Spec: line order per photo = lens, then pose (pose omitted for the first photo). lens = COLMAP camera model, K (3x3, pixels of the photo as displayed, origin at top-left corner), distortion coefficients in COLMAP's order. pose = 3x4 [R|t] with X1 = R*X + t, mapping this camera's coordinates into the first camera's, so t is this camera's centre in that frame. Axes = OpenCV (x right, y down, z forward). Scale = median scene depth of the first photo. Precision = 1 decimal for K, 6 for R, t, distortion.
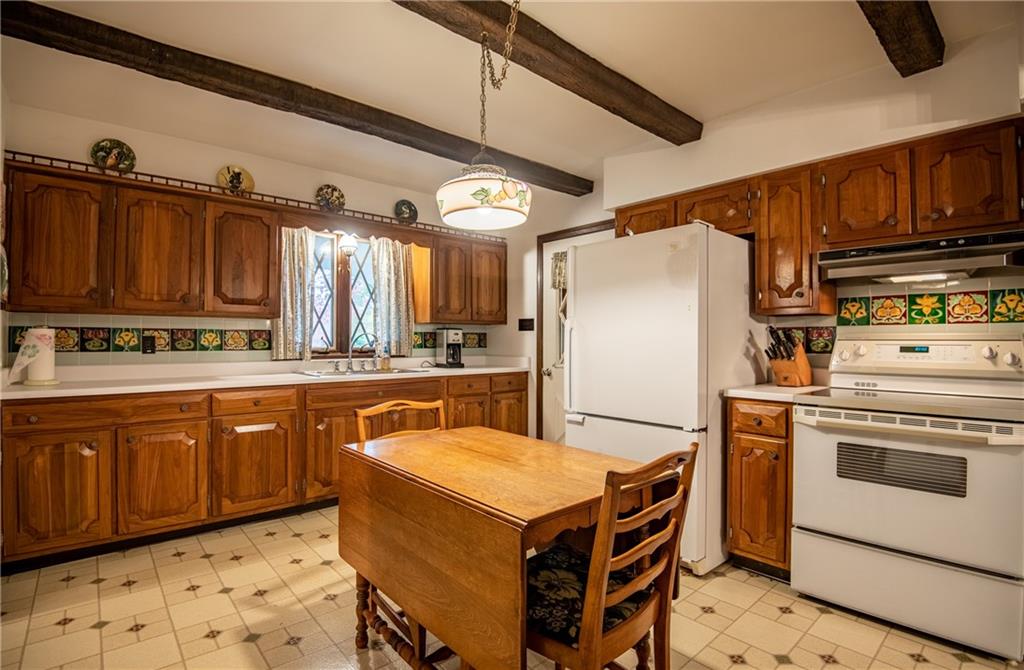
lens RADIAL K [[481.9, 0, 512.0], [0, 481.9, 335.0], [0, 0, 1]] dist [-0.035360, -0.001362]
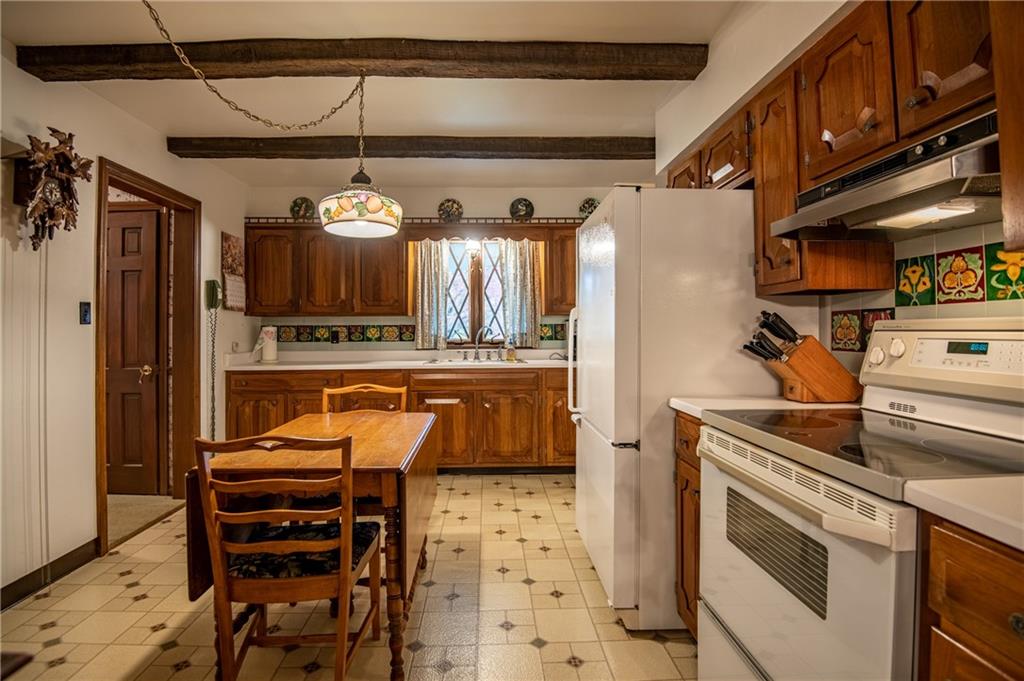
lens RADIAL K [[504.8, 0, 508.3], [0, 504.8, 322.4], [0, 0, 1]] dist [-0.031073, -0.000501]
pose [[0.774240, -0.017613, -0.632648, 0.673497], [0.014238, 0.999844, -0.010410, -0.000079], [0.632732, -0.000947, 0.774370, 0.197215]]
